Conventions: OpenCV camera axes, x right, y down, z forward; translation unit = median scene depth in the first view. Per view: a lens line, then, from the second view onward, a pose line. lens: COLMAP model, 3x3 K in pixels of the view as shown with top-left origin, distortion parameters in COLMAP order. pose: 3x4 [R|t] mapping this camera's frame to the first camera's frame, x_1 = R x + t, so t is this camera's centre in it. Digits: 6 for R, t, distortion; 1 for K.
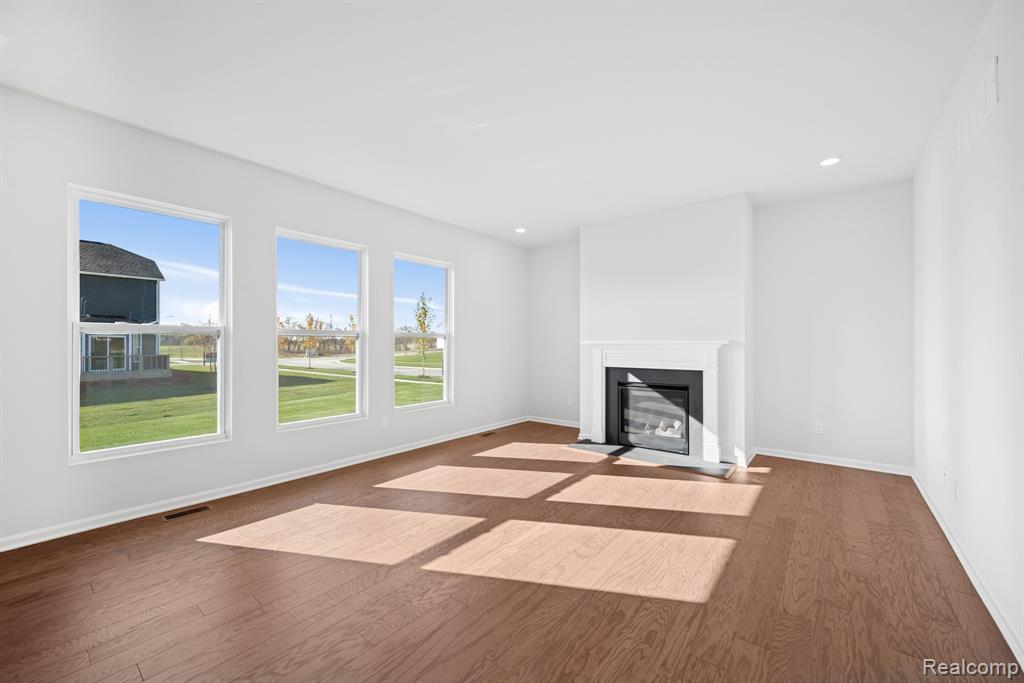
lens RADIAL K [[404.6, 0, 503.9], [0, 404.6, 342.8], [0, 0, 1]] dist [0.000309, 0.000096]
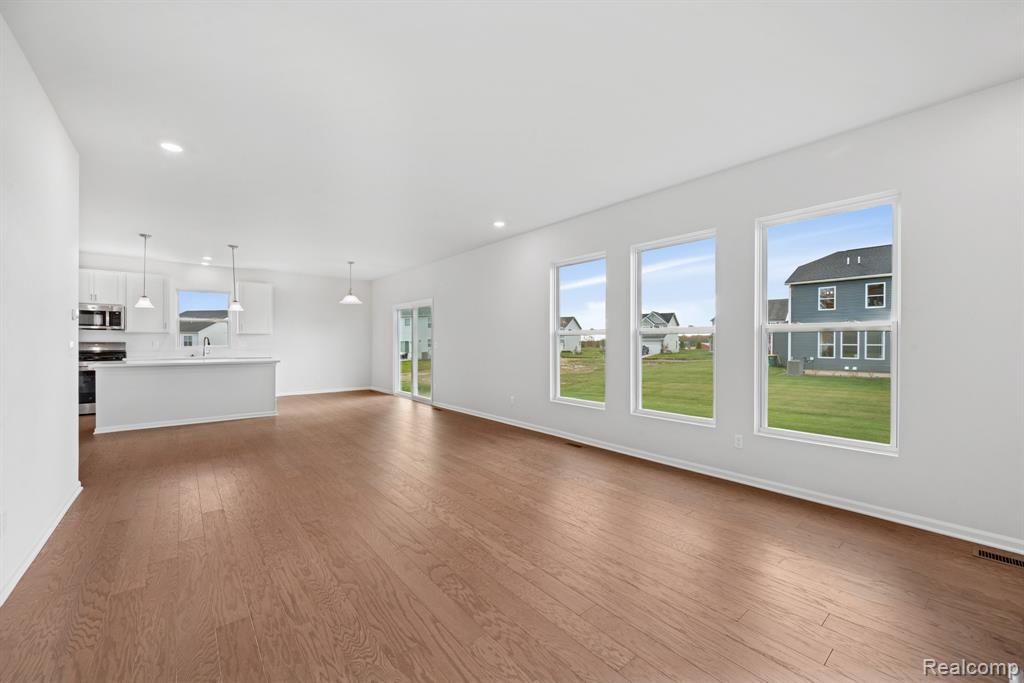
lens RADIAL K [[404.6, 0, 503.9], [0, 404.6, 342.8], [0, 0, 1]] dist [0.000309, 0.000096]
pose [[-0.208080, 0.001883, -0.978110, 1.256690], [0.001061, 0.999998, 0.001699, 0.020280], [0.978111, -0.000685, -0.208082, 1.605299]]
